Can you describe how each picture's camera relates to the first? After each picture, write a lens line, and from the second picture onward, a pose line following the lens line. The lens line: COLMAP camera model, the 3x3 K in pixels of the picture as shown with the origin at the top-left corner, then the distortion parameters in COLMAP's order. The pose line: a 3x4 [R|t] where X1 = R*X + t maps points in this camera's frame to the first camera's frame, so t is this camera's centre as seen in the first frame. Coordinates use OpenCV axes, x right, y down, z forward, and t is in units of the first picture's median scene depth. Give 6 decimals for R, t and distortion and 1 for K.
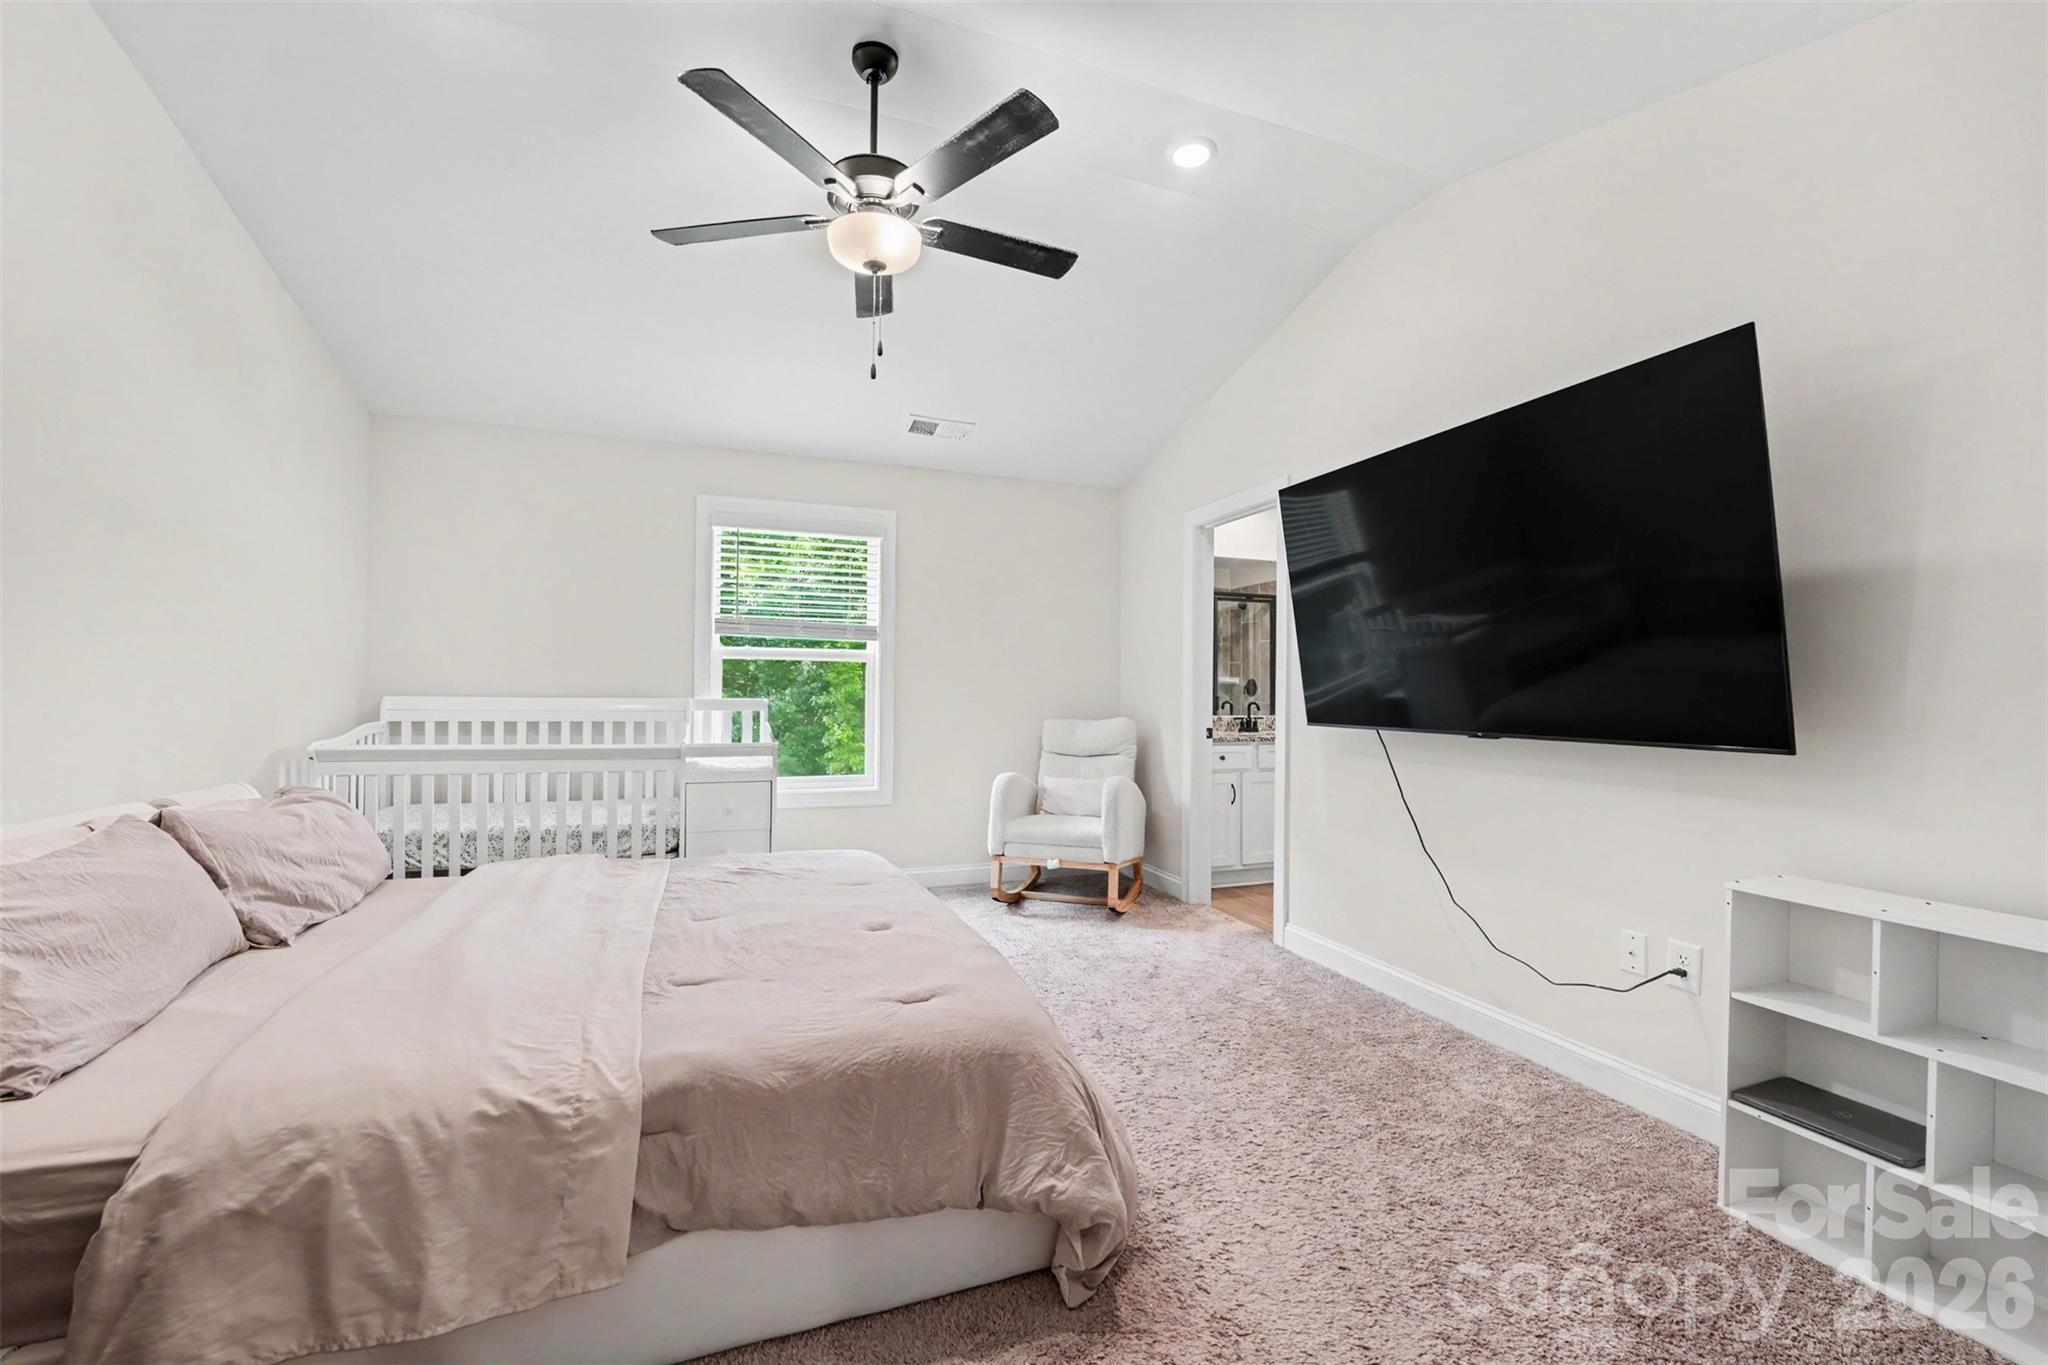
lens RADIAL K [[852.1, 0, 1024.4], [0, 852.1, 693.9], [0, 0, 1]] dist [-0.000947, 0.000008]
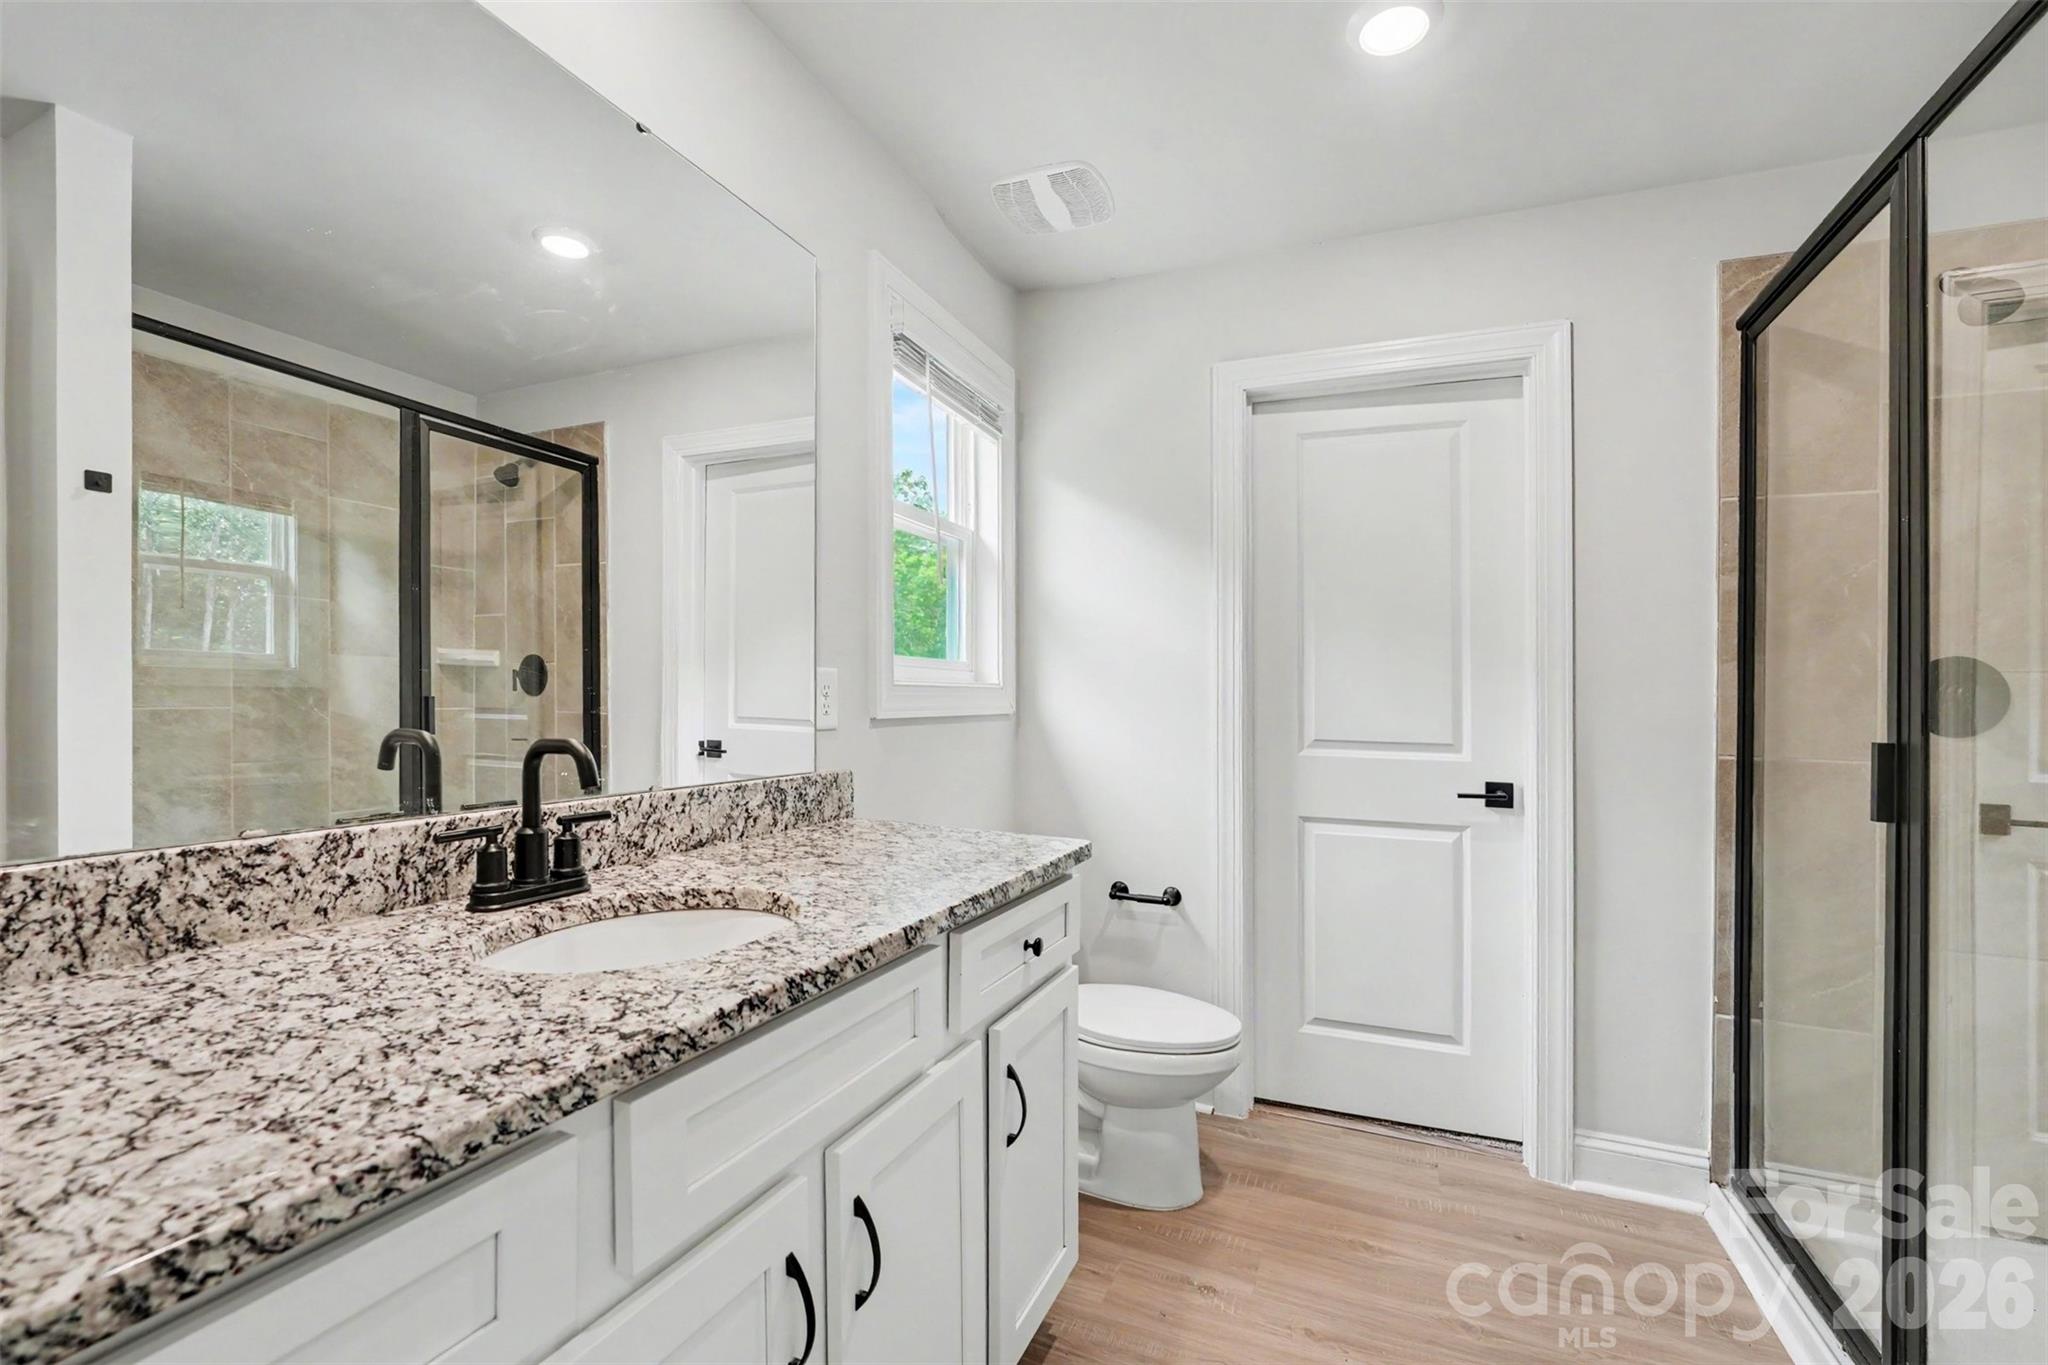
lens RADIAL K [[852.1, 0, 1025.6], [0, 852.1, 690.7], [0, 0, 1]] dist [-0.000947, 0.000008]
pose [[0.705867, -0.004826, 0.708328, 0.145105], [0.002439, 0.999987, 0.004383, -0.001197], [-0.708340, -0.001367, 0.705870, 0.552367]]
